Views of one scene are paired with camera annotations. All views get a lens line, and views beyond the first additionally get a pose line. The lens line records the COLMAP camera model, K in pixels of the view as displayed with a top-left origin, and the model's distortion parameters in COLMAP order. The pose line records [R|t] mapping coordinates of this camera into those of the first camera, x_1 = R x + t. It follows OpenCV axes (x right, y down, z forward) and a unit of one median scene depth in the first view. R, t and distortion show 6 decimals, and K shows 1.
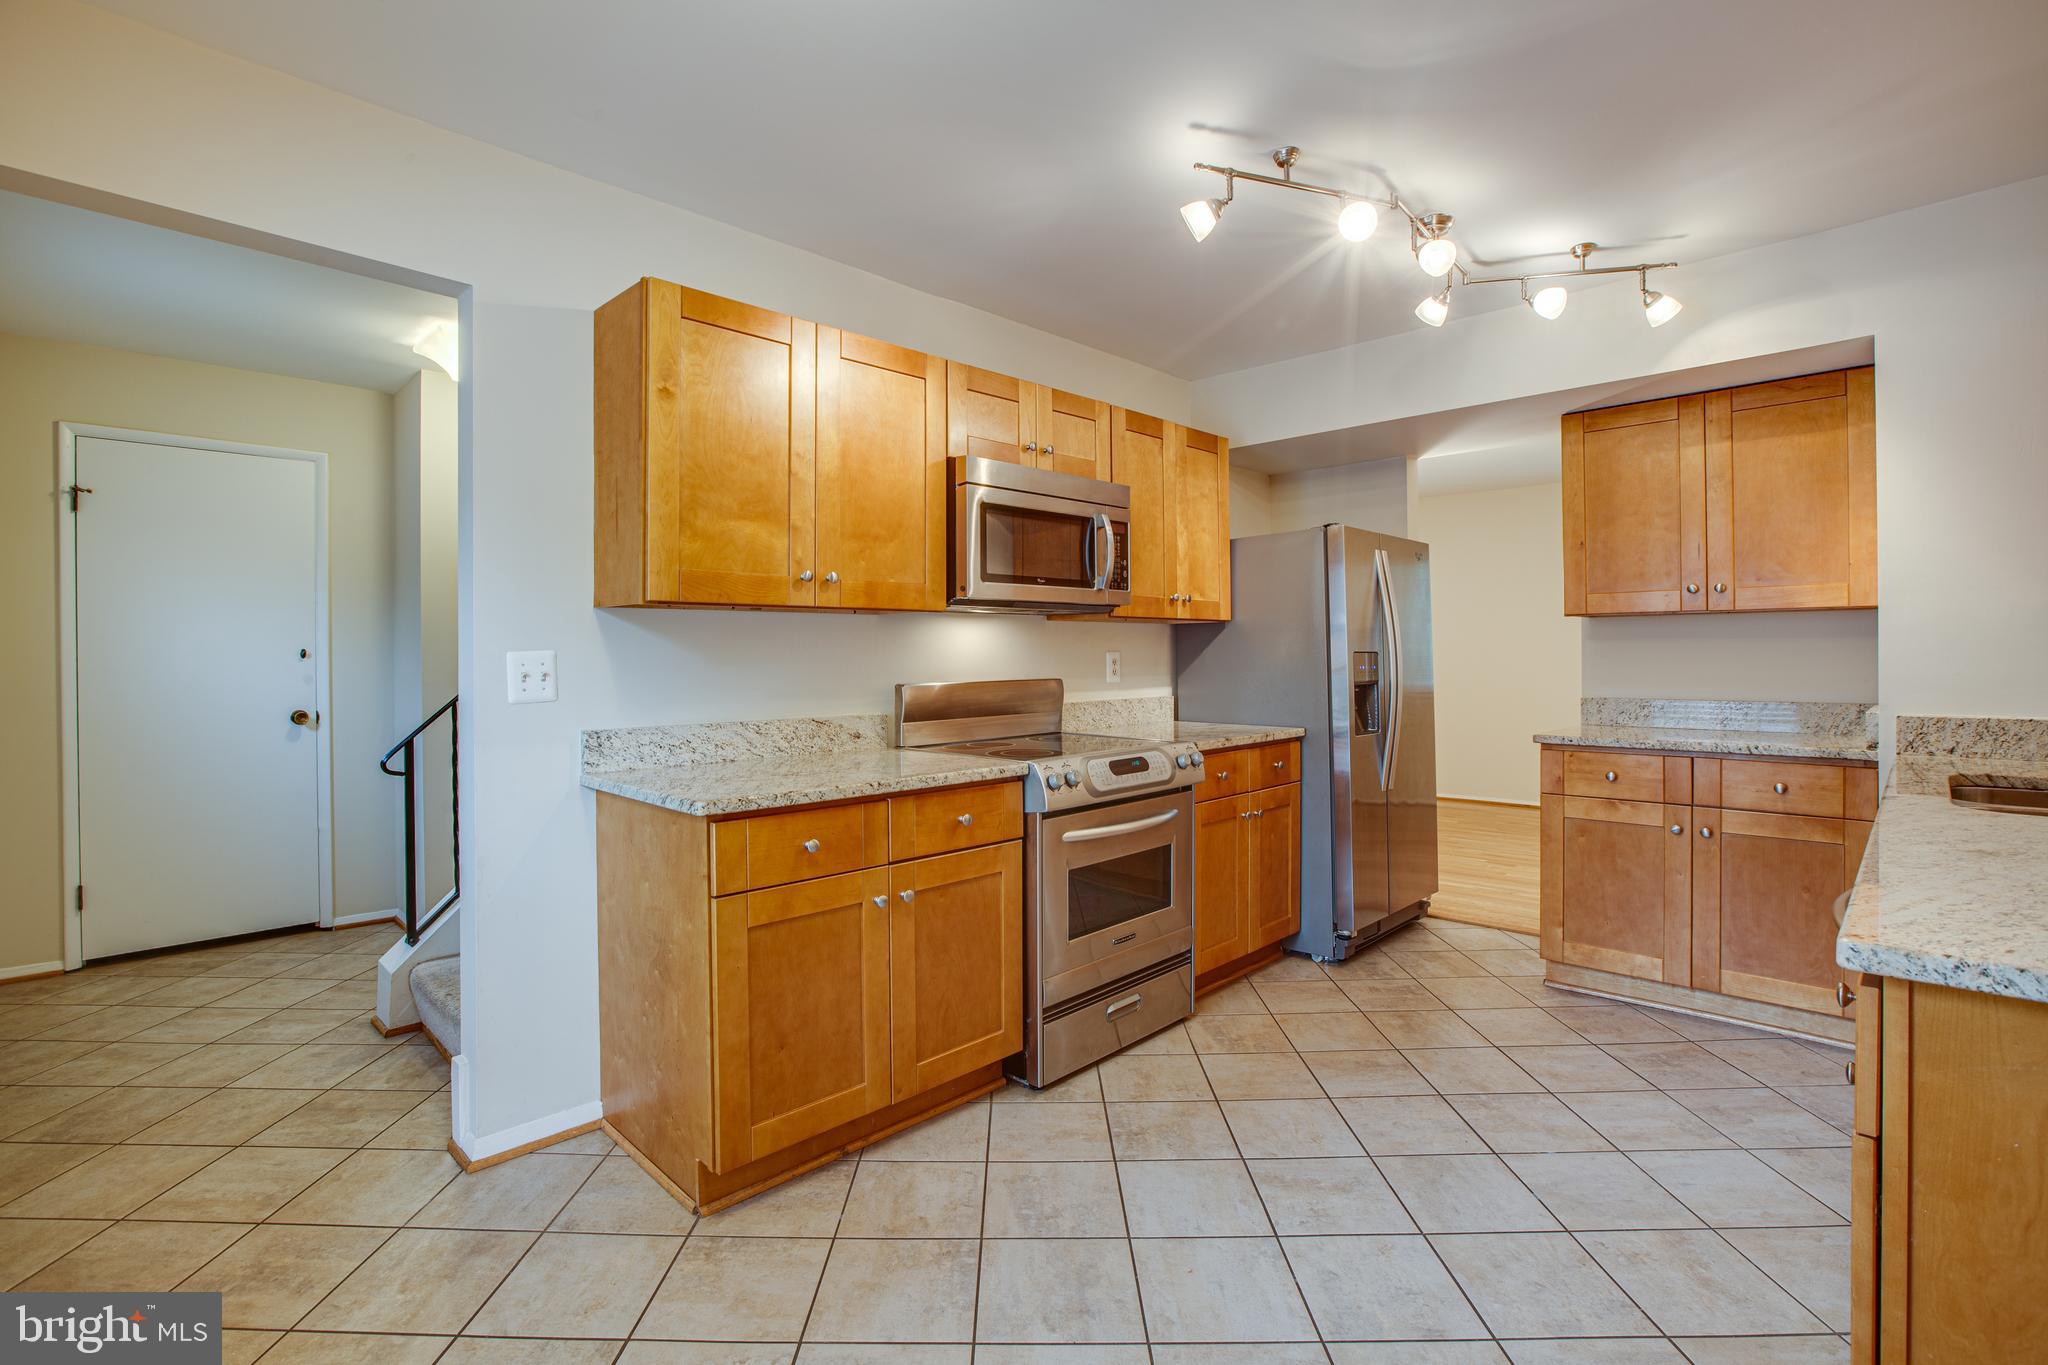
lens RADIAL K [[927.7, 0, 1028.5], [0, 927.7, 655.3], [0, 0, 1]] dist [-0.023103, -0.000086]
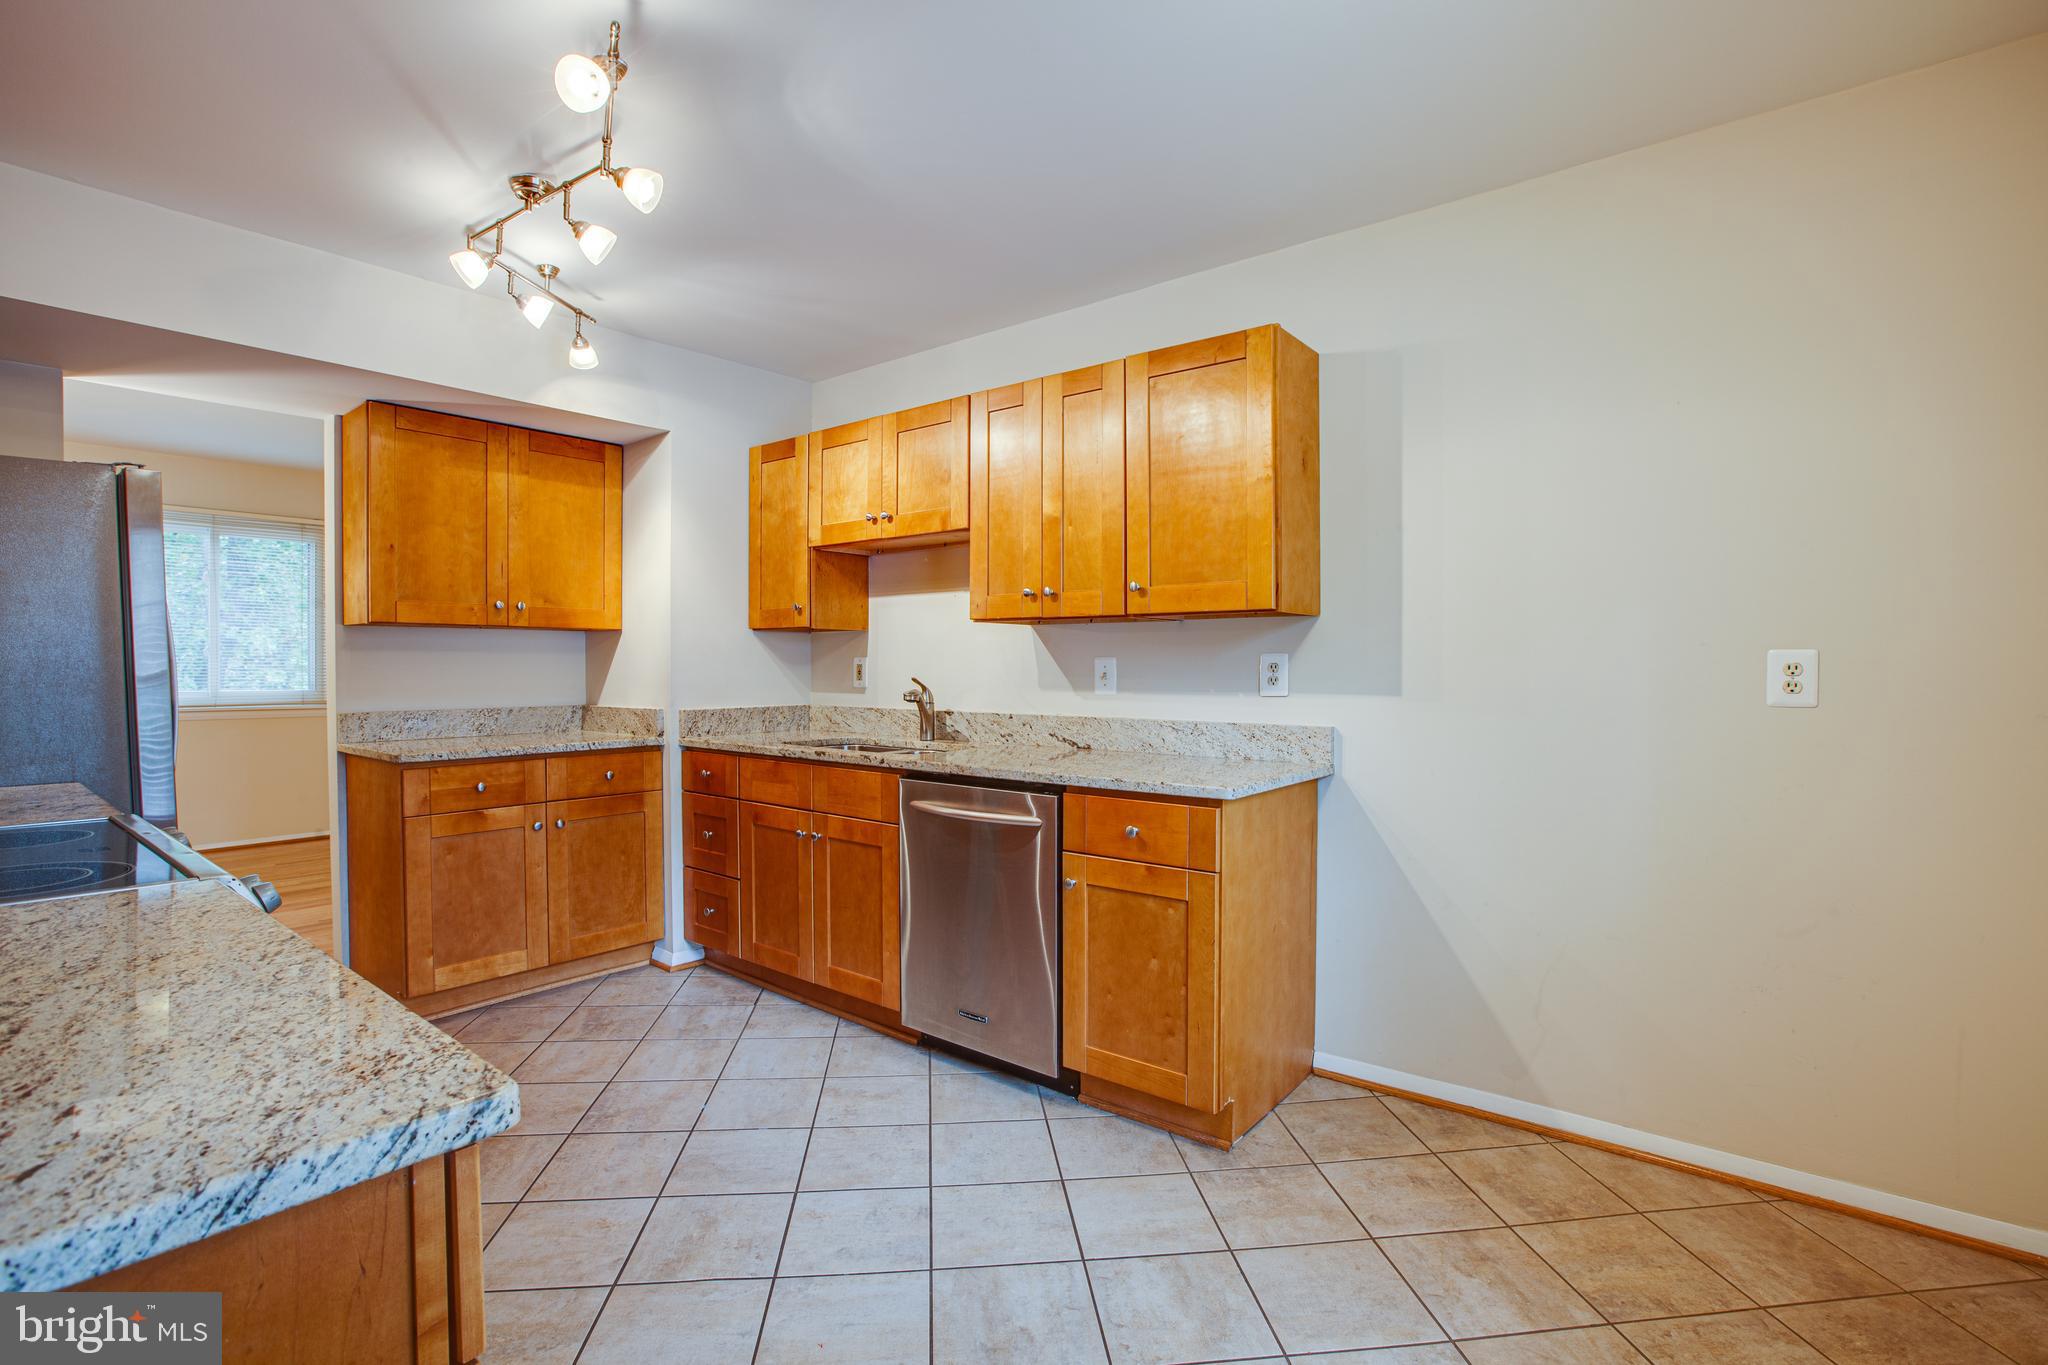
lens RADIAL K [[943.3, 0, 1008.7], [0, 943.3, 674.7], [0, 0, 1]] dist [-0.042095, 0.000286]
pose [[-0.096374, -0.006113, 0.995326, -0.444567], [-0.001388, 0.999981, 0.006008, 0.001994], [-0.995344, -0.000803, -0.096381, 0.539756]]
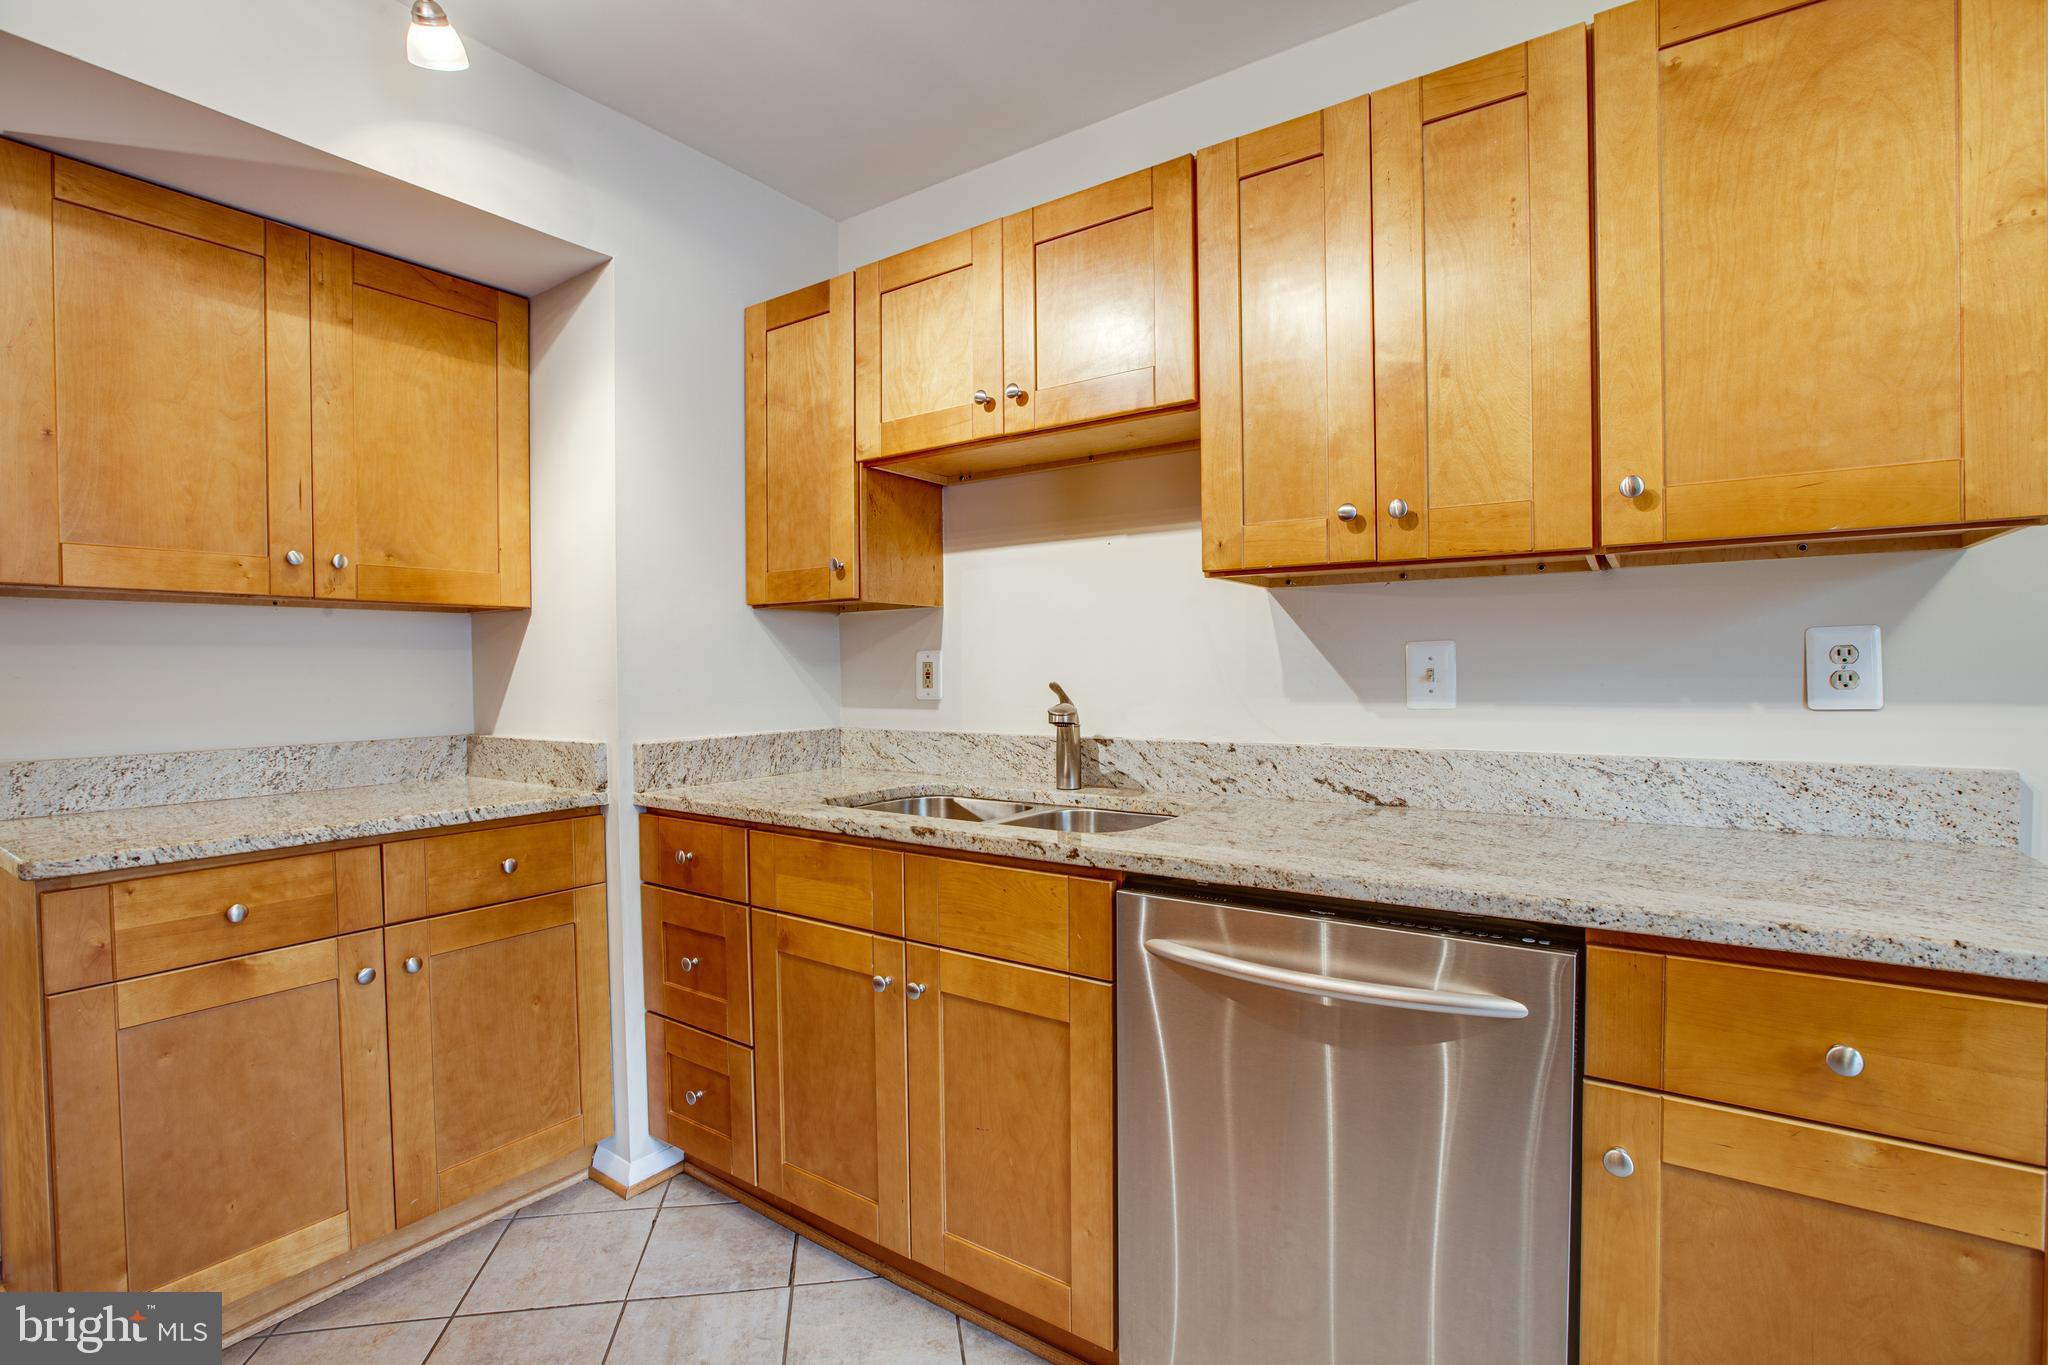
lens RADIAL K [[933.5, 0, 1010.6], [0, 933.5, 682.0], [0, 0, 1]] dist [-0.047739, 0.016839]
pose [[-0.168347, -0.008325, 0.985693, 0.079250], [0.010484, 0.999893, 0.010236, 0.005450], [-0.985672, 0.012057, -0.168242, 0.686174]]
